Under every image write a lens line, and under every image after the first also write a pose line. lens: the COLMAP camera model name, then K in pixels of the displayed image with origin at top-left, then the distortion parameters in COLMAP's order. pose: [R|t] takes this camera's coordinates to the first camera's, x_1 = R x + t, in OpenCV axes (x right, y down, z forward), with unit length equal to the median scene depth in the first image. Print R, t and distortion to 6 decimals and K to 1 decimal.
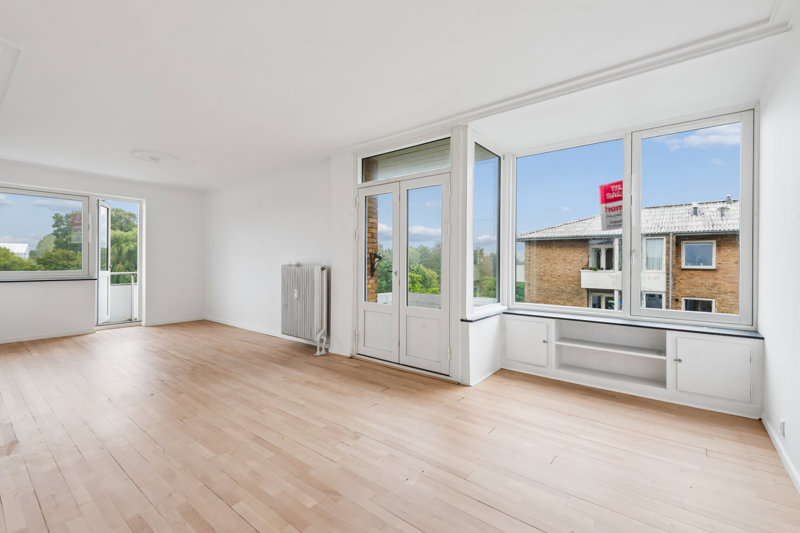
lens RADIAL K [[349.3, 0, 400.2], [0, 349.3, 262.6], [0, 0, 1]] dist [0.022962, -0.008807]
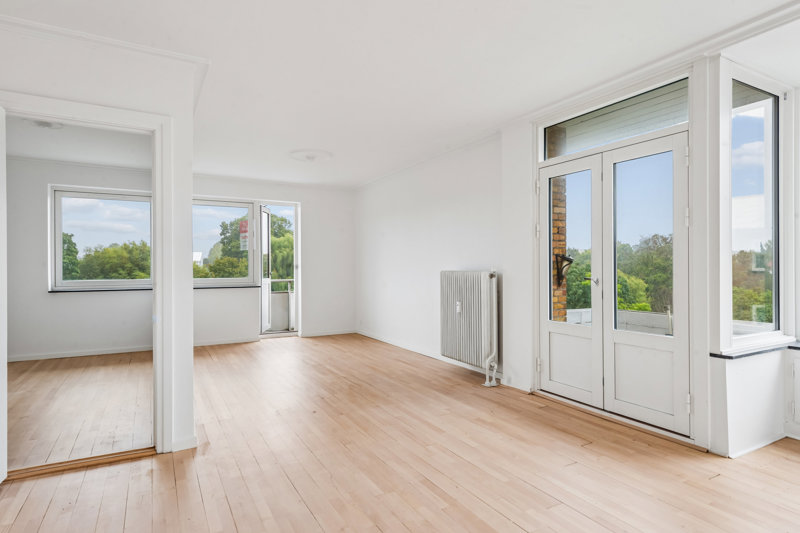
lens RADIAL K [[445.3, 0, 400.0], [0, 445.3, 266.5], [0, 0, 1]] dist [0.029743, -0.019922]
pose [[0.923344, -0.008986, -0.383870, -0.031709], [0.007878, 0.999959, -0.004459, -0.000432], [0.383894, 0.001093, 0.923377, 0.002428]]
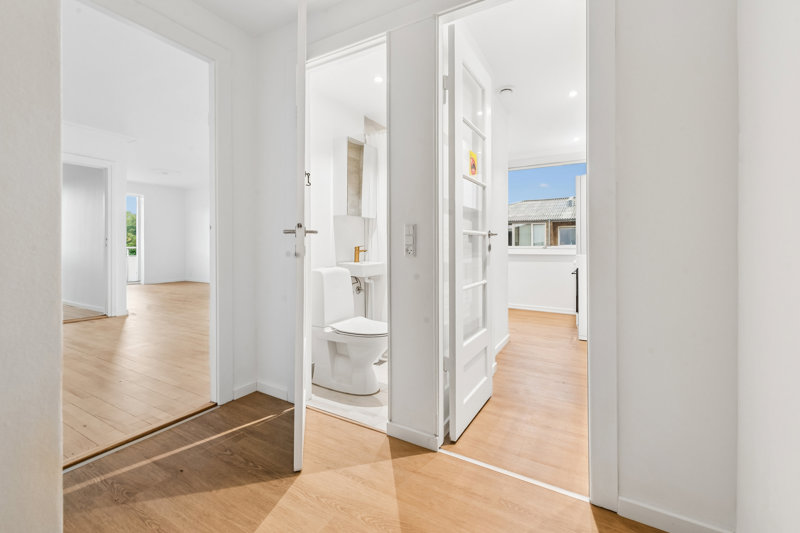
lens RADIAL K [[340.2, 0, 403.1], [0, 340.2, 247.3], [0, 0, 1]] dist [-0.001318, -0.000139]
pose [[0.989169, -0.006654, 0.146630, 0.172635], [0.006402, 0.999977, 0.002187, 0.052999], [-0.146641, -0.001225, 0.989189, -0.801034]]
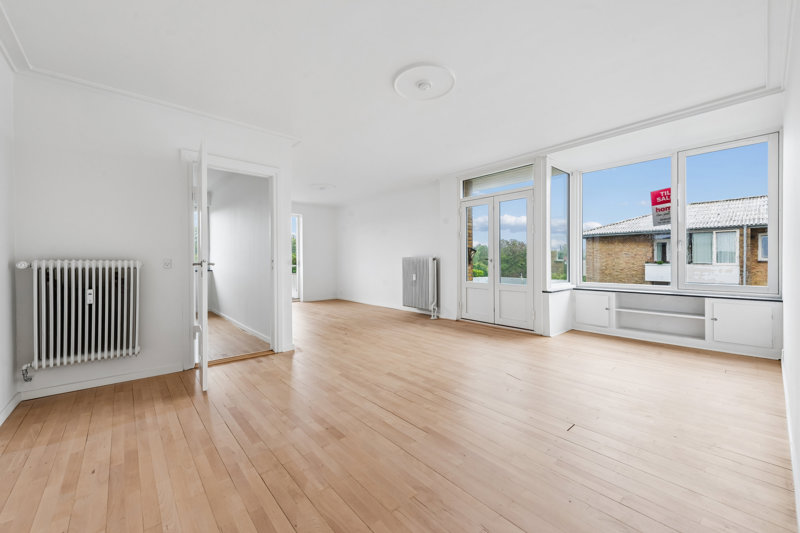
lens RADIAL K [[314.9, 0, 401.4], [0, 314.9, 263.9], [0, 0, 1]] dist [0.009447, -0.000603]
pose [[0.982859, -0.010435, -0.184063, -0.132093], [0.012039, 0.999899, 0.007597, 0.028194], [0.183966, -0.009683, 0.982885, -0.321464]]
